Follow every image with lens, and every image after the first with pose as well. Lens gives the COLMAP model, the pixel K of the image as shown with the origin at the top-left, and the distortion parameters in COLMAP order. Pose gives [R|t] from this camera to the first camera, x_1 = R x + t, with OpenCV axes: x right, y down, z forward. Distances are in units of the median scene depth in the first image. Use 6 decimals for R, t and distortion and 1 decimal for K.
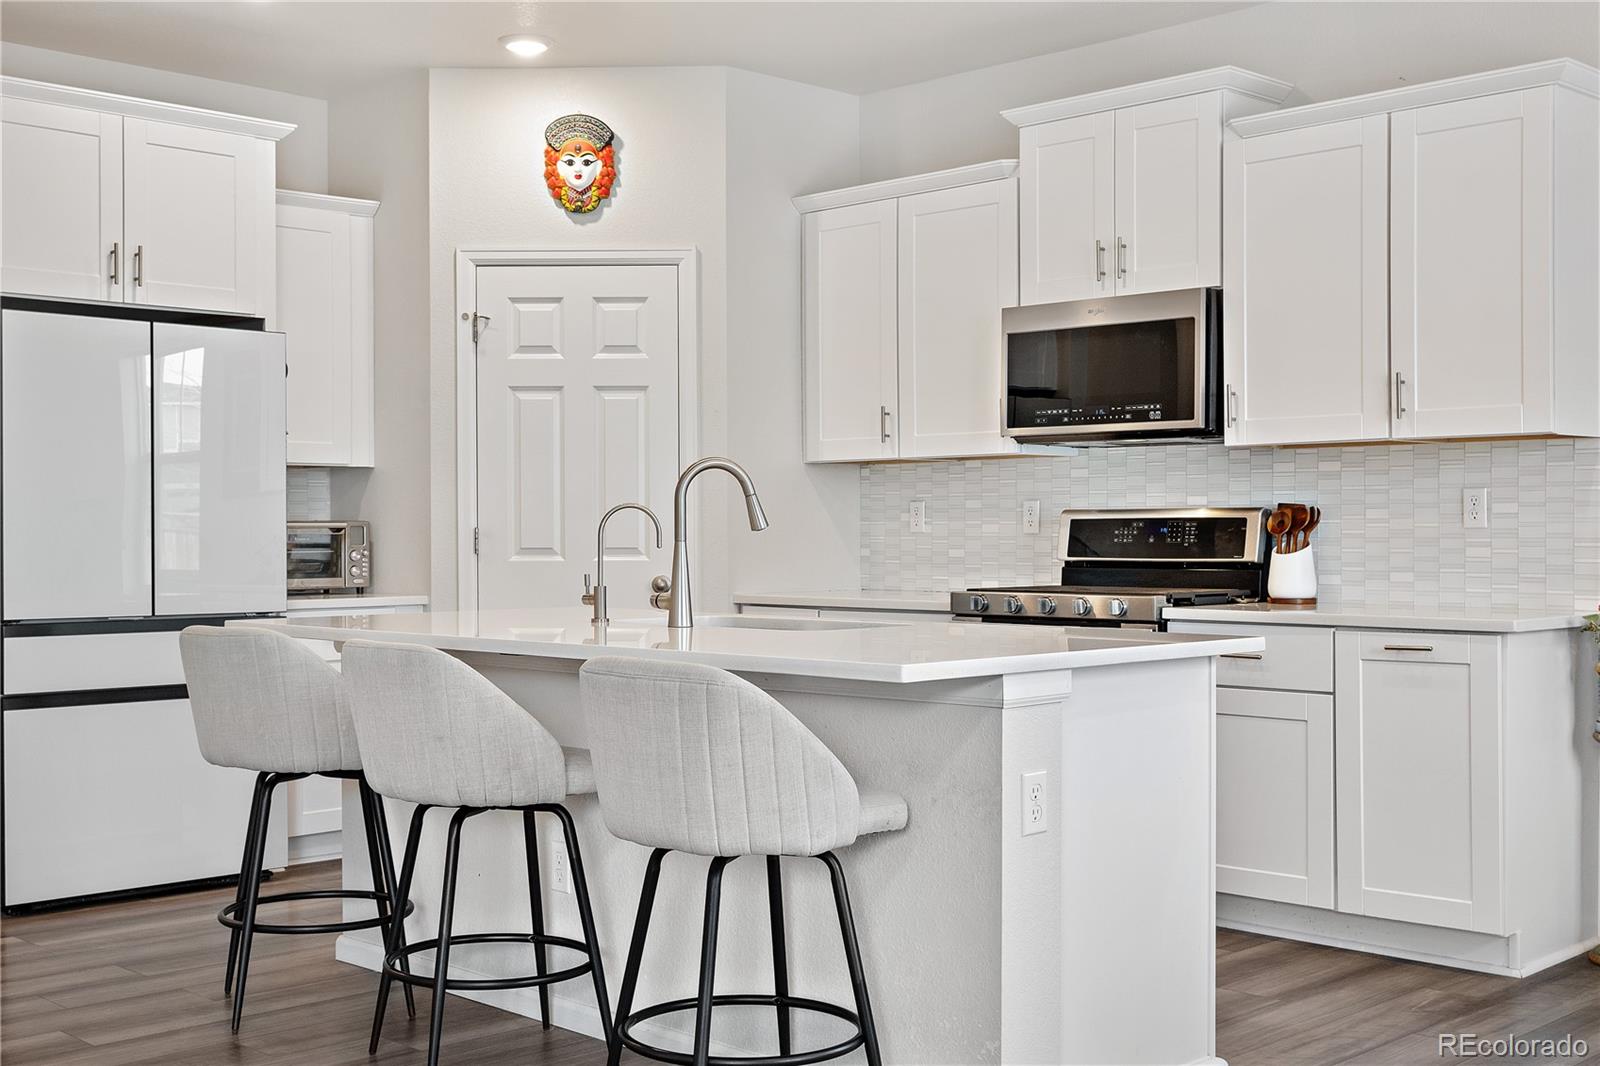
lens RADIAL K [[1855.8, 0, 801.0], [0, 1855.8, 541.4], [0, 0, 1]] dist [0.004352, 0.000000]
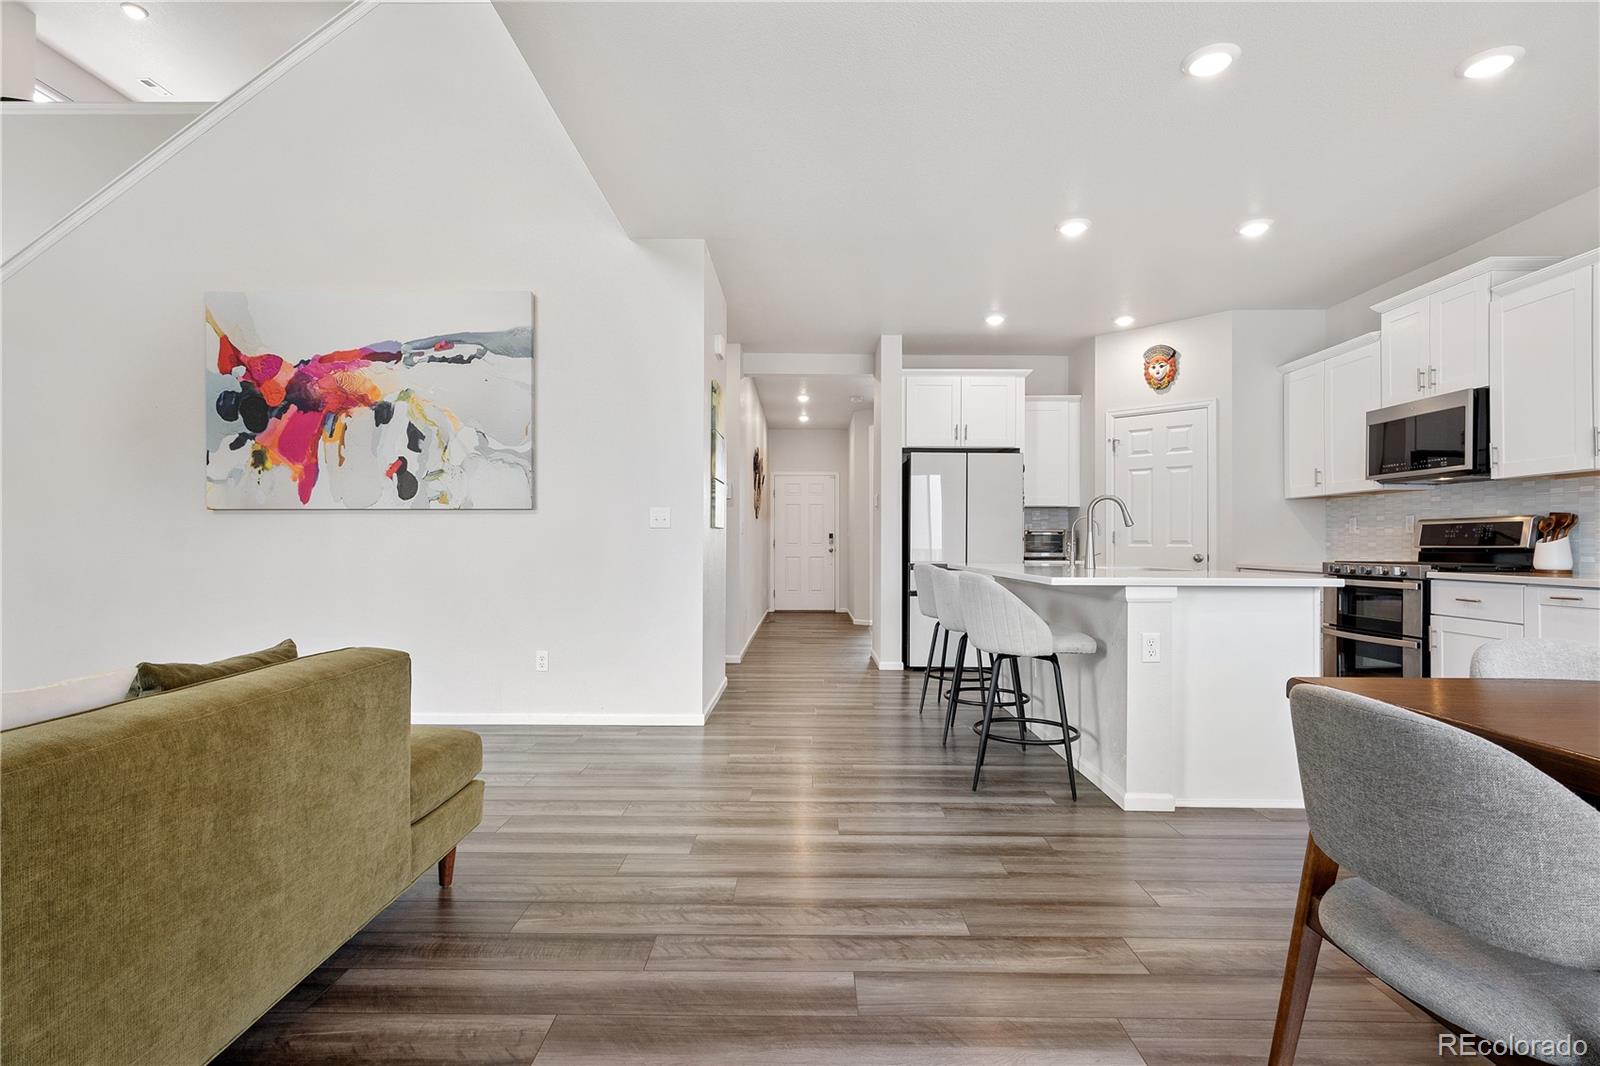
lens RADIAL K [[802.4, 0, 799.3], [0, 802.4, 535.1], [0, 0, 1]] dist [-0.005885, 0.005737]
pose [[0.702226, -0.002528, -0.711950, 0.279223], [-0.009471, 0.999872, -0.012893, 0.014162], [0.711892, 0.015797, 0.702112, 0.028778]]
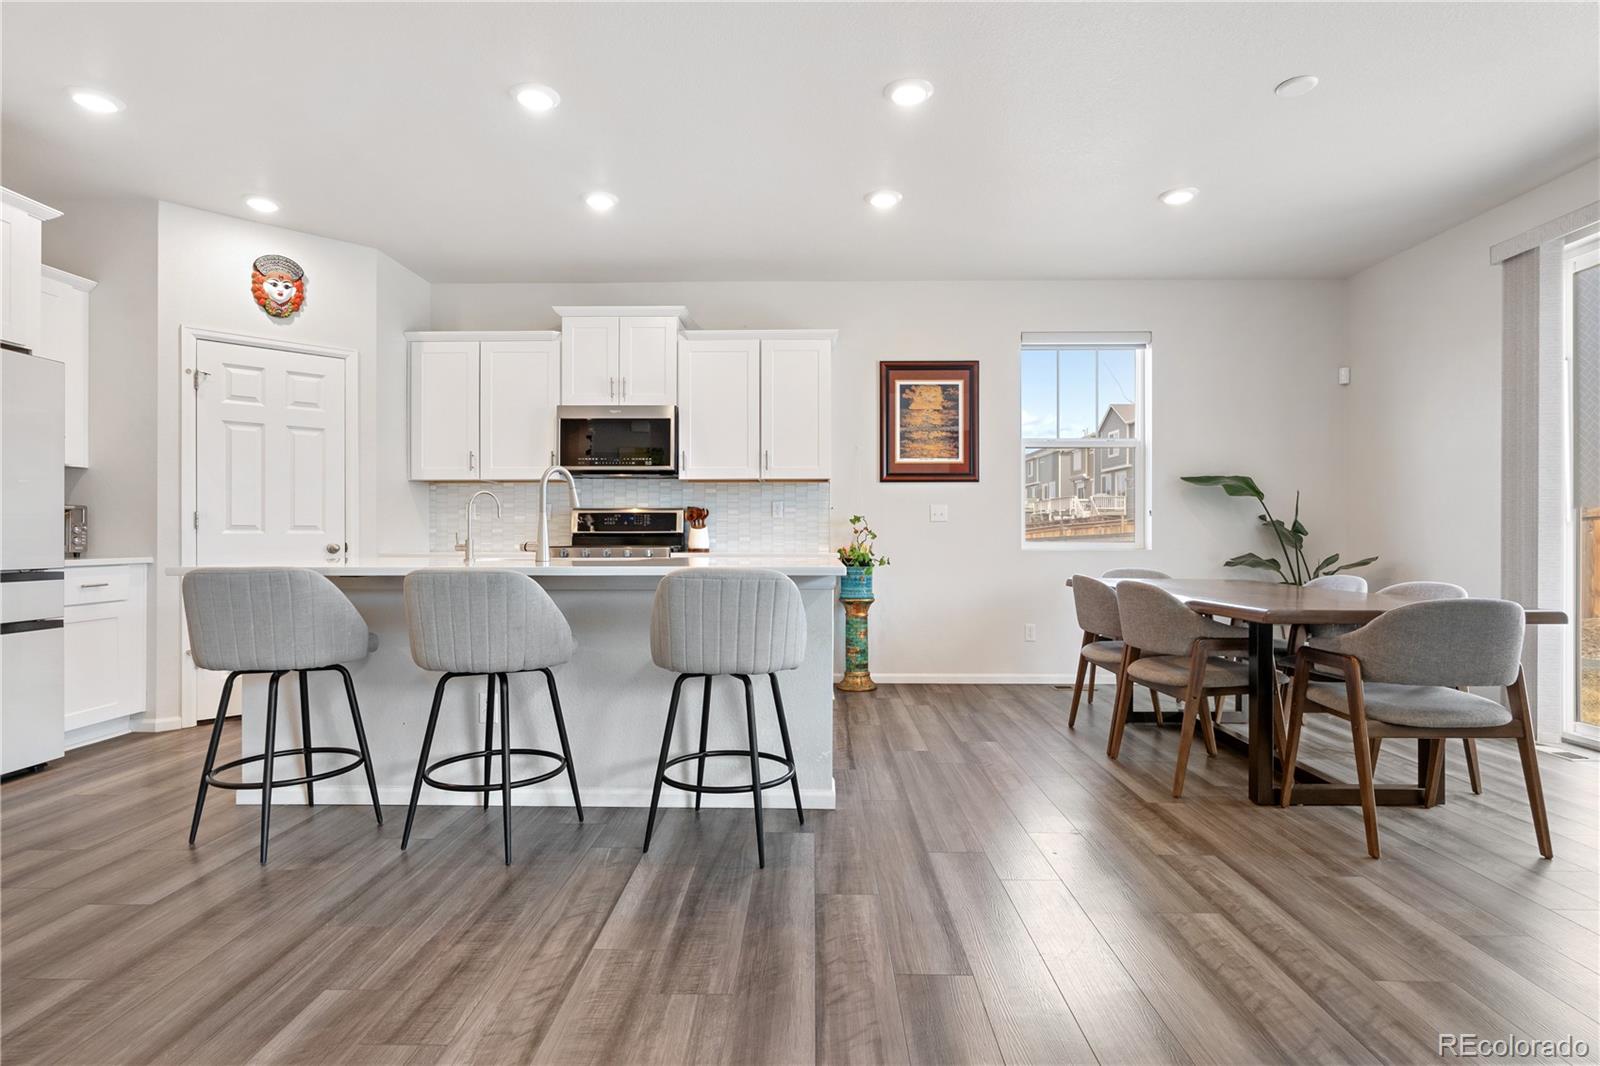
lens RADIAL K [[802.4, 0, 797.3], [0, 802.4, 531.8], [0, 0, 1]] dist [-0.005885, 0.005737]
pose [[0.719173, 0.005549, 0.694809, -0.299227], [0.002666, 0.999939, -0.010745, 0.019099], [-0.694826, 0.009580, 0.719114, 0.205246]]
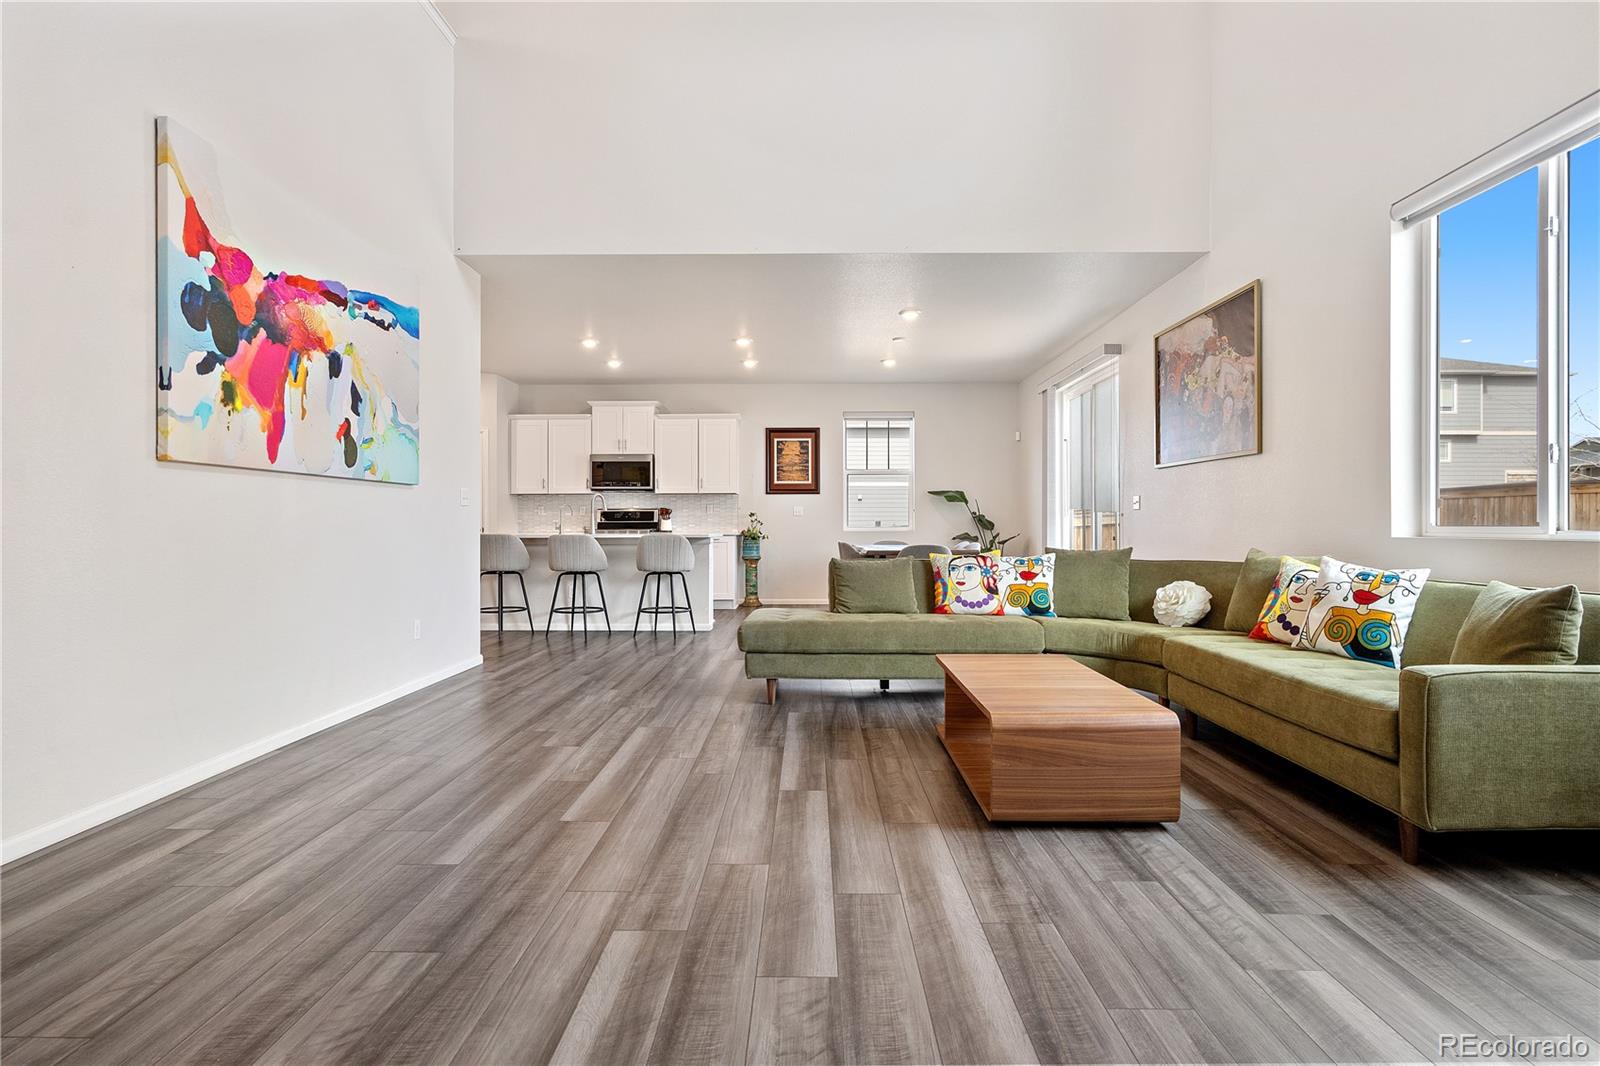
lens RADIAL K [[802.4, 0, 795.6], [0, 802.4, 524.2], [0, 0, 1]] dist [-0.005885, 0.005737]
pose [[0.720156, 0.003419, 0.693804, -0.706590], [0.003152, 0.999961, -0.008199, 0.028957], [-0.693805, 0.008091, 0.720118, -0.442943]]
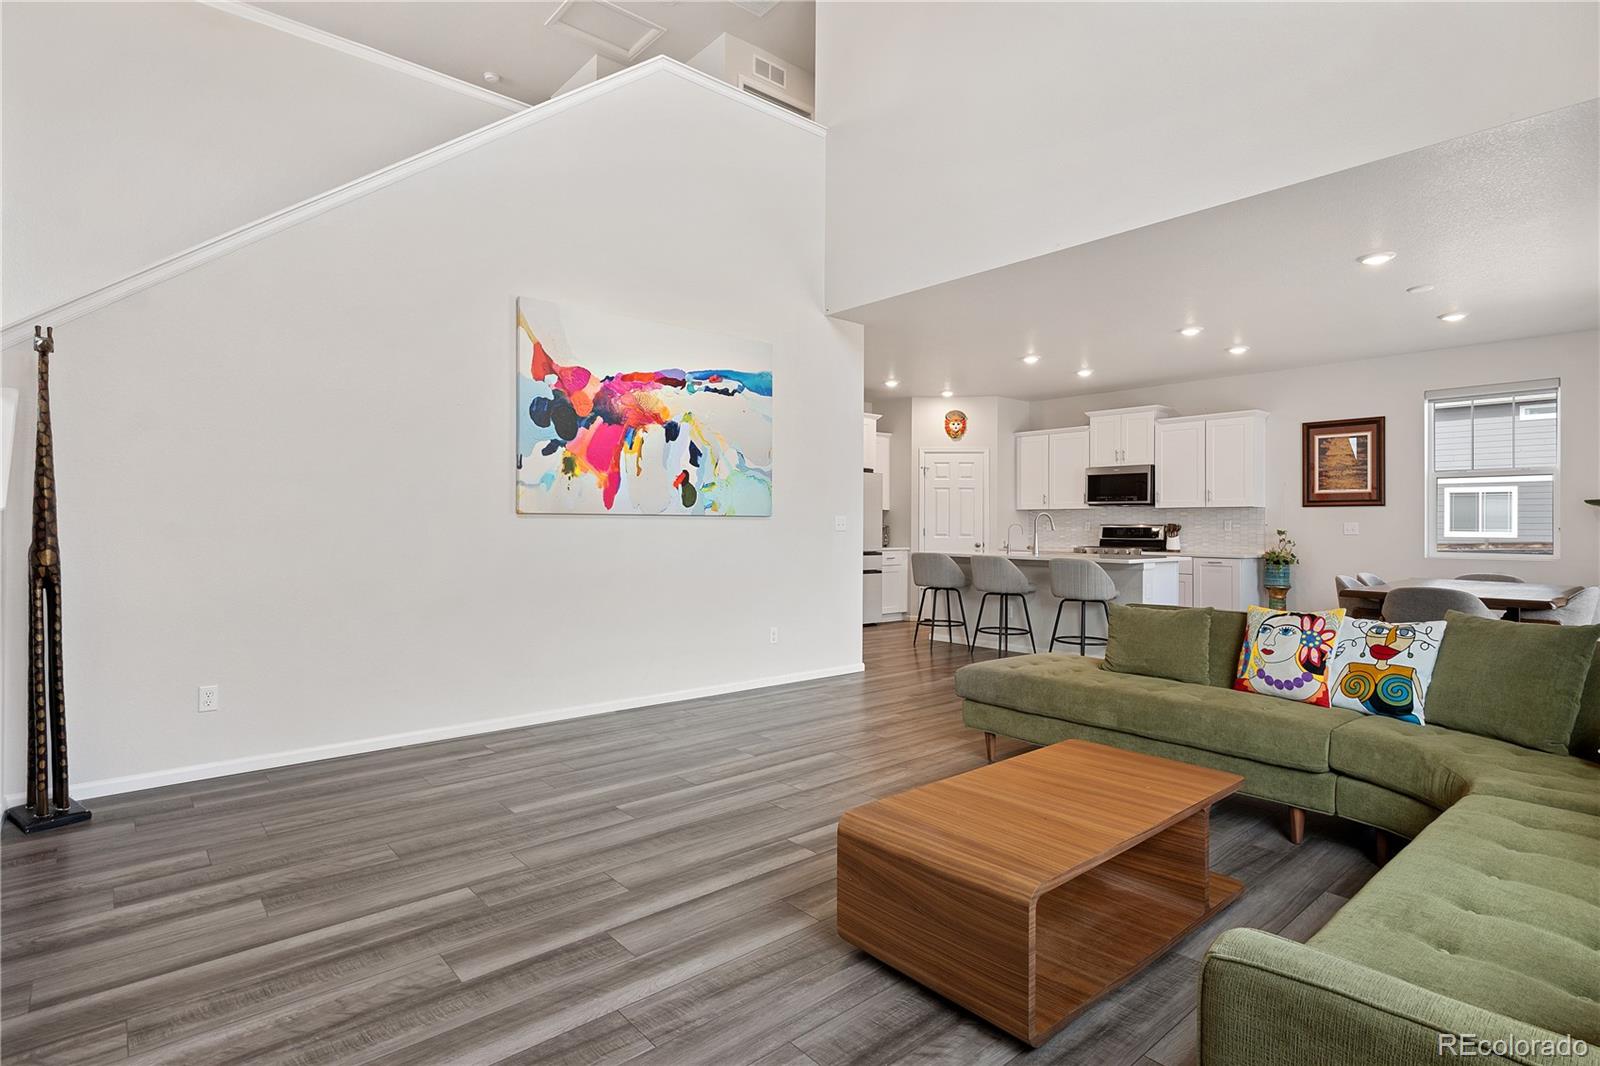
lens RADIAL K [[802.4, 0, 798.3], [0, 802.4, 519.2], [0, 0, 1]] dist [-0.005885, 0.005737]
pose [[0.997363, 0.008370, -0.072091, -0.328732], [-0.009389, 0.999861, -0.013806, -0.000707], [0.071965, 0.014446, 0.997303, -0.572068]]
